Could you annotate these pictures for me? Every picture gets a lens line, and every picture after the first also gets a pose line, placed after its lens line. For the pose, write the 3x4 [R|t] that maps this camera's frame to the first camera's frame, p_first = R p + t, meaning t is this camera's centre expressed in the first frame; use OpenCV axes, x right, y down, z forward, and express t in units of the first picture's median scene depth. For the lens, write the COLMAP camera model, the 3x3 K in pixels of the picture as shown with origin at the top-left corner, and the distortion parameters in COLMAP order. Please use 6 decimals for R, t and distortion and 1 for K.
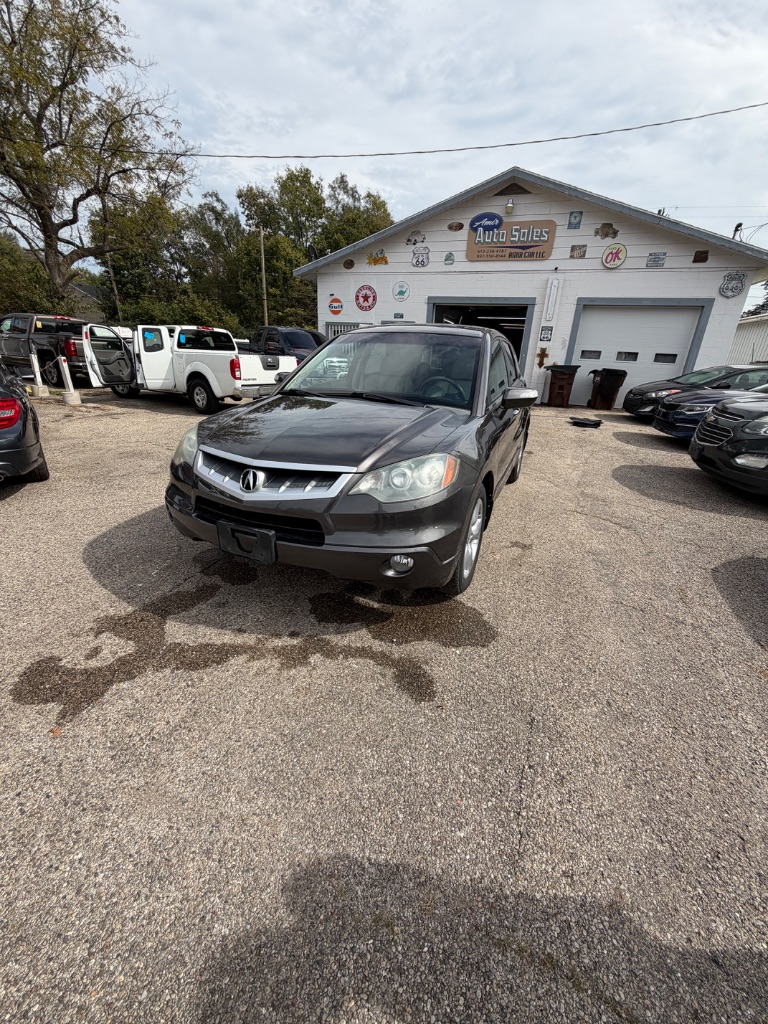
lens RADIAL K [[407.3, 0, 386.1], [0, 407.3, 510.9], [0, 0, 1]] dist [0.000220, 0.000089]
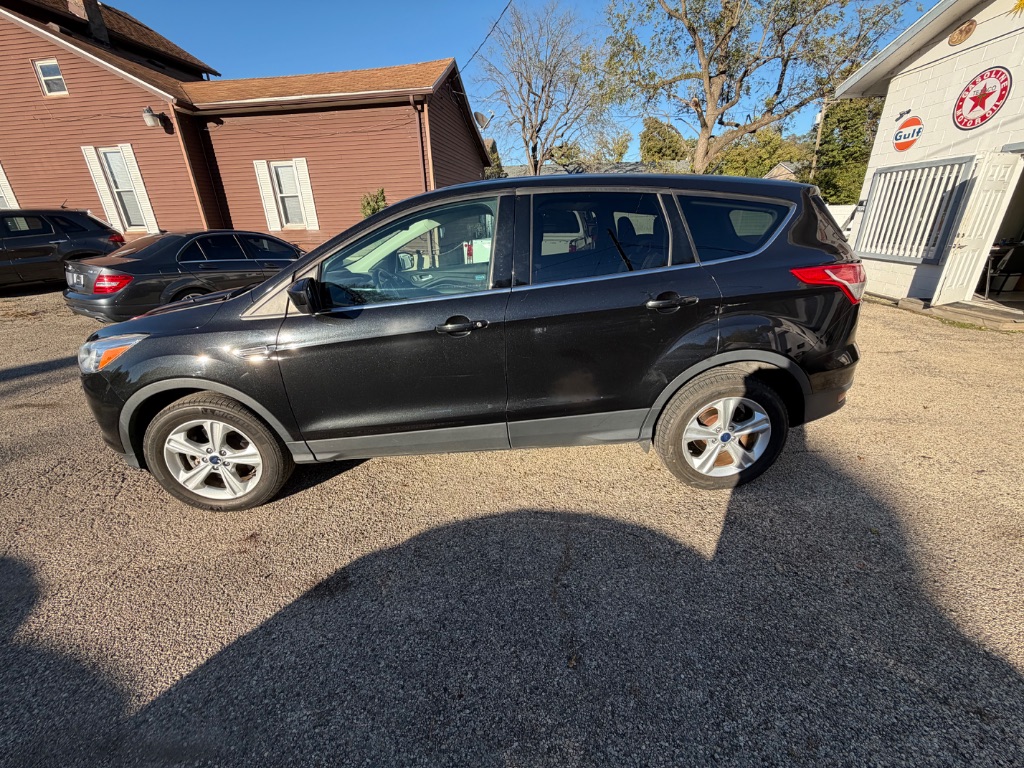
lens RADIAL K [[407.3, 0, 507.9], [0, 407.3, 382.9], [0, 0, 1]] dist [0.000220, 0.000089]
pose [[0.324751, 0.305491, -0.895105, 0.321678], [-0.316666, 0.926898, 0.201452, -0.197708], [0.891212, 0.218028, 0.397749, 0.520394]]
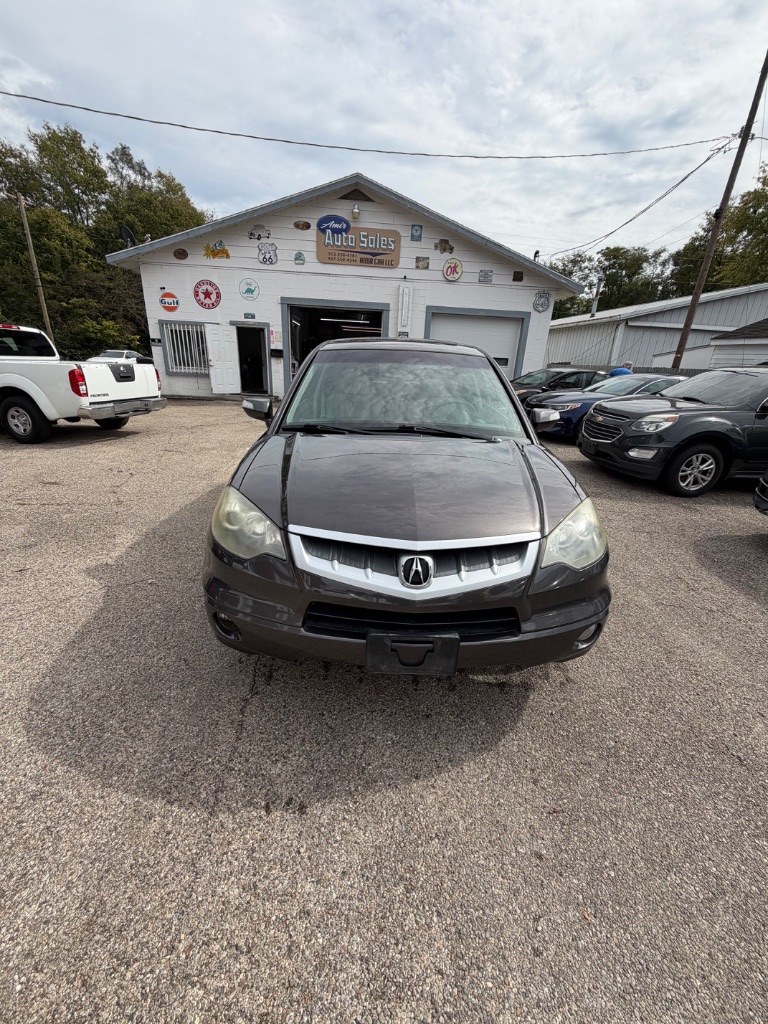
lens RADIAL K [[407.3, 0, 385.6], [0, 407.3, 510.5], [0, 0, 1]] dist [0.000220, 0.000089]
pose [[0.918536, -0.140167, 0.369655, -0.102810], [0.139777, 0.989787, 0.027987, -0.033846], [-0.369803, 0.025963, 0.928748, 0.054891]]
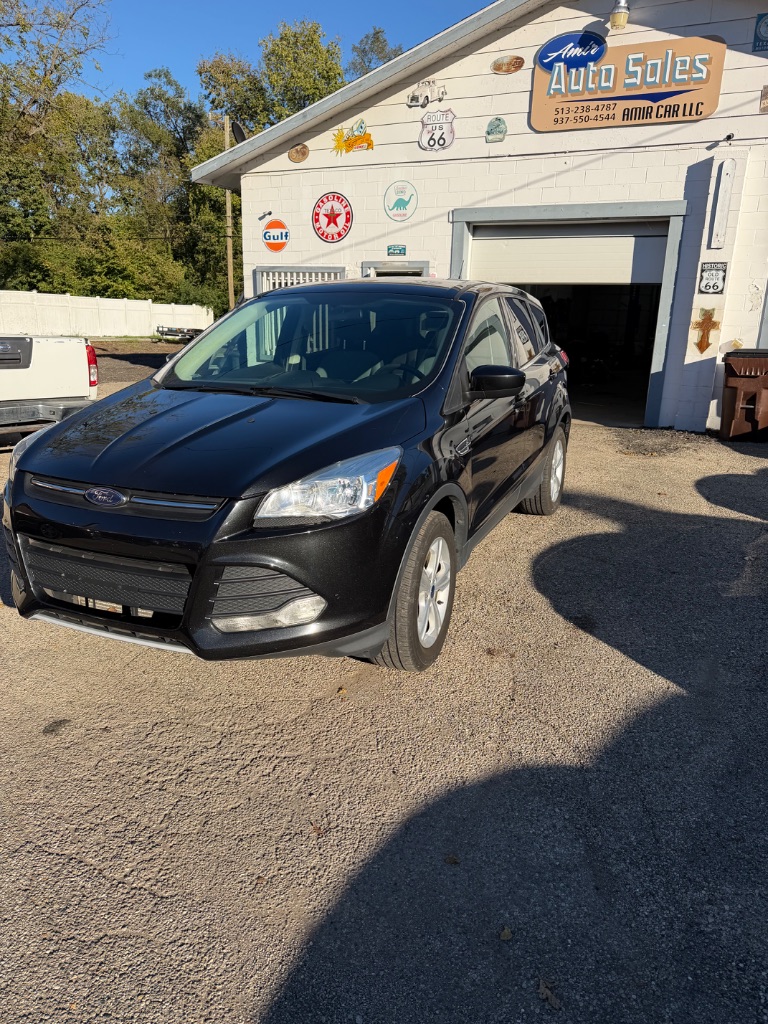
lens RADIAL K [[725.7, 0, 385.1], [0, 725.7, 516.2], [0, 0, 1]] dist [0.009948, -0.015240]
pose [[0.993368, 0.015646, -0.113912, 0.140374], [-0.028246, 0.993546, -0.109854, -0.086455], [0.111458, 0.112343, 0.987399, 0.222222]]
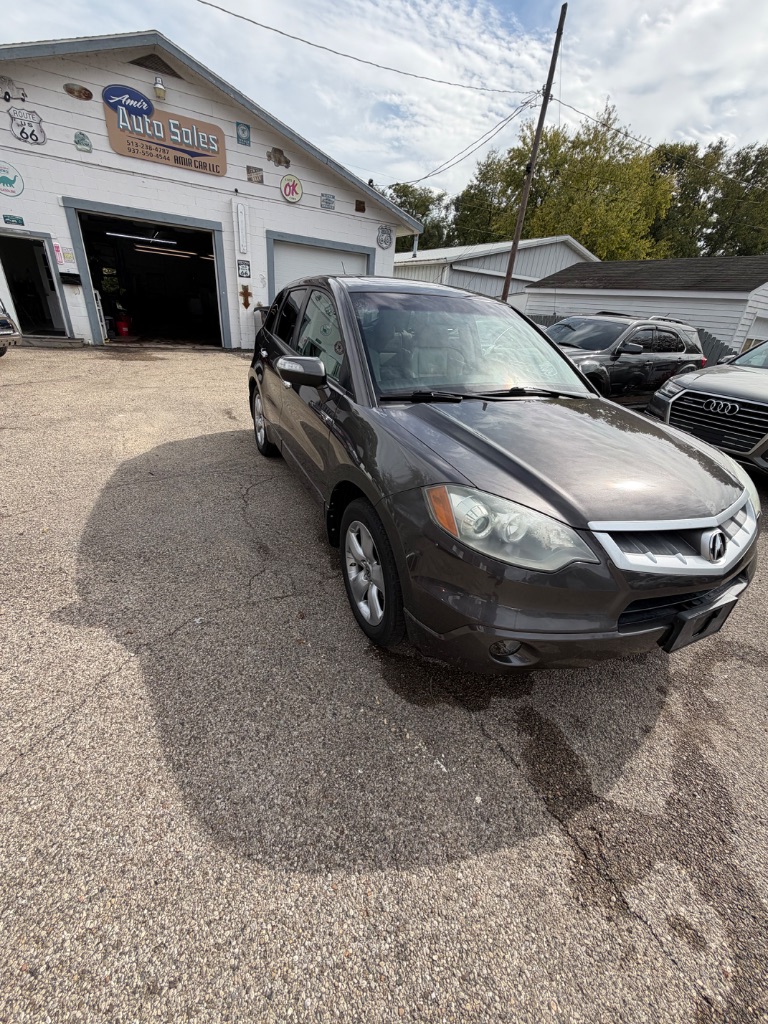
lens RADIAL K [[407.3, 0, 385.4], [0, 407.3, 510.1], [0, 0, 1]] dist [0.000220, 0.000089]
pose [[0.661517, -0.327224, 0.674774, -0.193298], [0.228586, 0.944947, 0.234145, -0.071336], [-0.714243, -0.000647, 0.699897, 0.146976]]
